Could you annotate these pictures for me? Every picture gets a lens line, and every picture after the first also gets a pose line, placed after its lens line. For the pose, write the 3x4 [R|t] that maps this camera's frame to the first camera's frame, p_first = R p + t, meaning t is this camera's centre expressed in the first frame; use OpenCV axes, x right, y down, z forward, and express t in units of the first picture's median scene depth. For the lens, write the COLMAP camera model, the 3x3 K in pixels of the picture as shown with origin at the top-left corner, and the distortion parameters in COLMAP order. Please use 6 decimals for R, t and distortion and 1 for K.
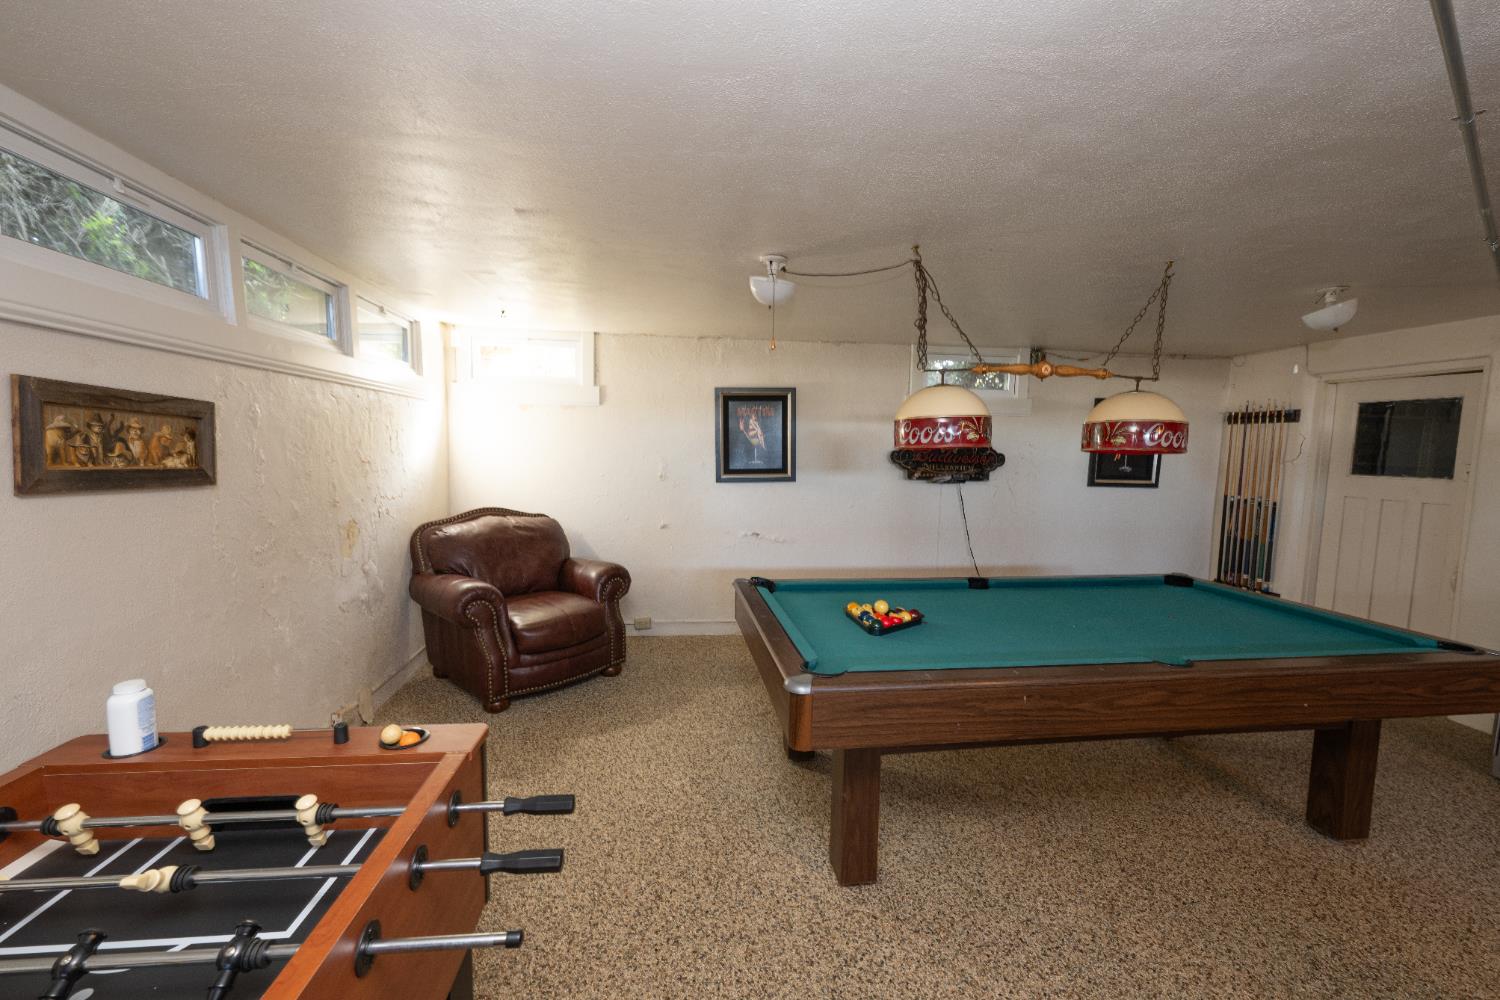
lens RADIAL K [[596.0, 0, 746.1], [0, 596.0, 499.8], [0, 0, 1]] dist [-0.000396, -0.000094]
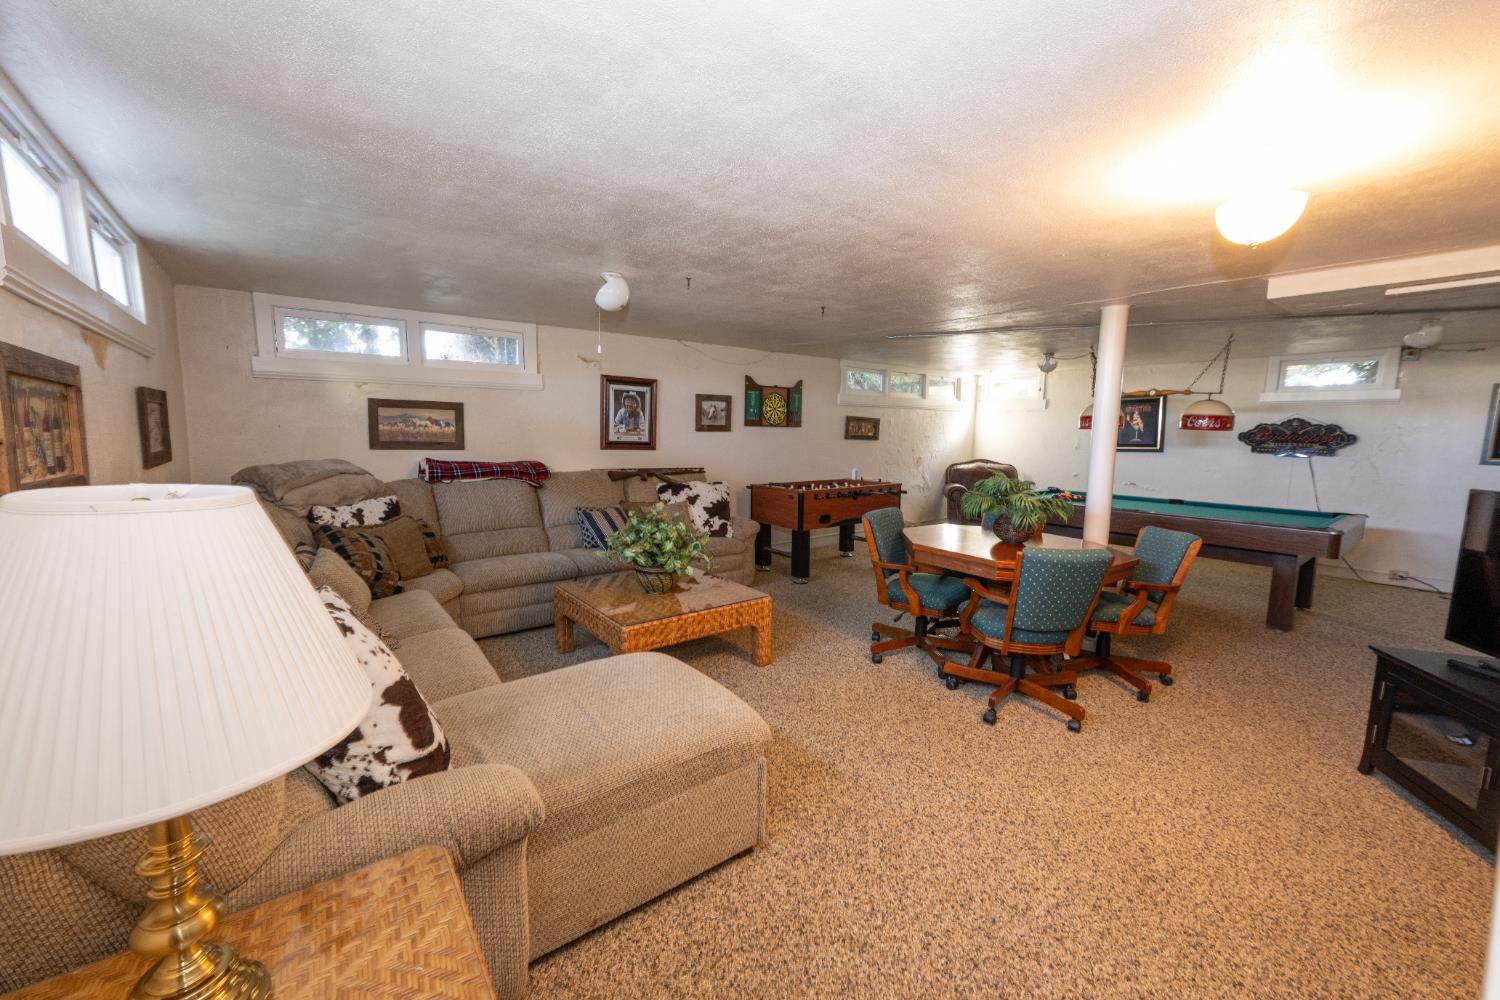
lens RADIAL K [[596.0, 0, 746.1], [0, 596.0, 499.8], [0, 0, 1]] dist [-0.000396, -0.000094]
pose [[0.498211, 0.090793, -0.862289, 1.336230], [-0.080013, 0.995073, 0.058545, 0.132103], [0.863356, 0.039827, 0.503021, -1.085764]]
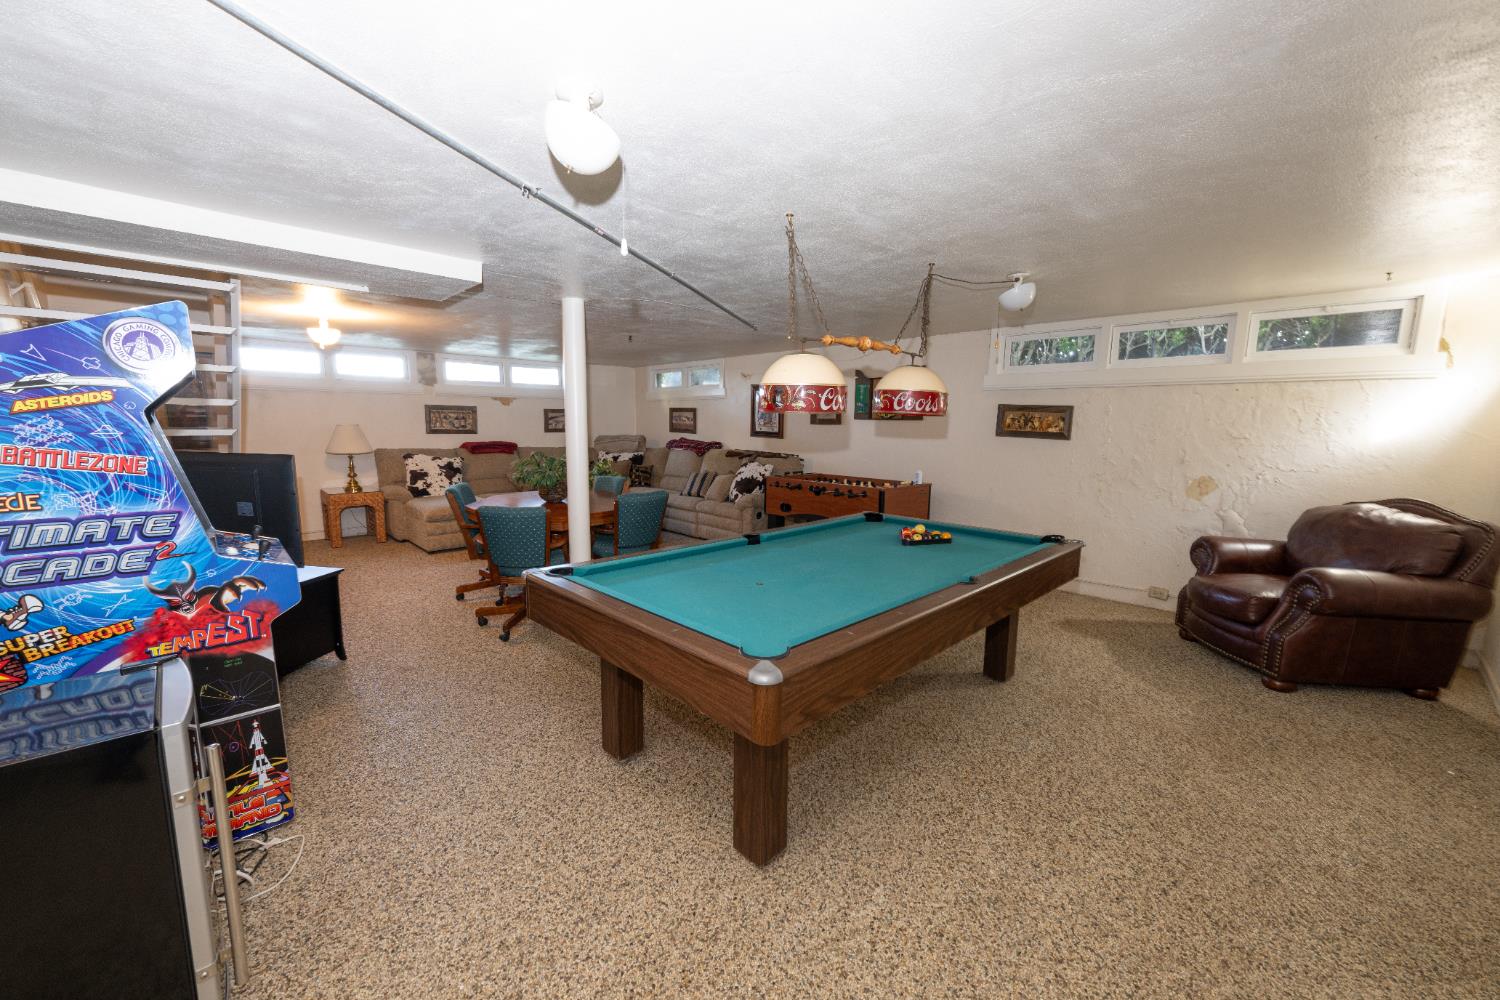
lens RADIAL K [[588.4, 0, 746.0], [0, 588.4, 501.7], [0, 0, 1]] dist [0.000939, 0.000116]
pose [[-0.792184, 0.062857, -0.607037, 1.126497], [-0.074440, 0.977302, 0.198341, -0.107539], [0.605725, 0.202310, -0.769524, 1.447123]]
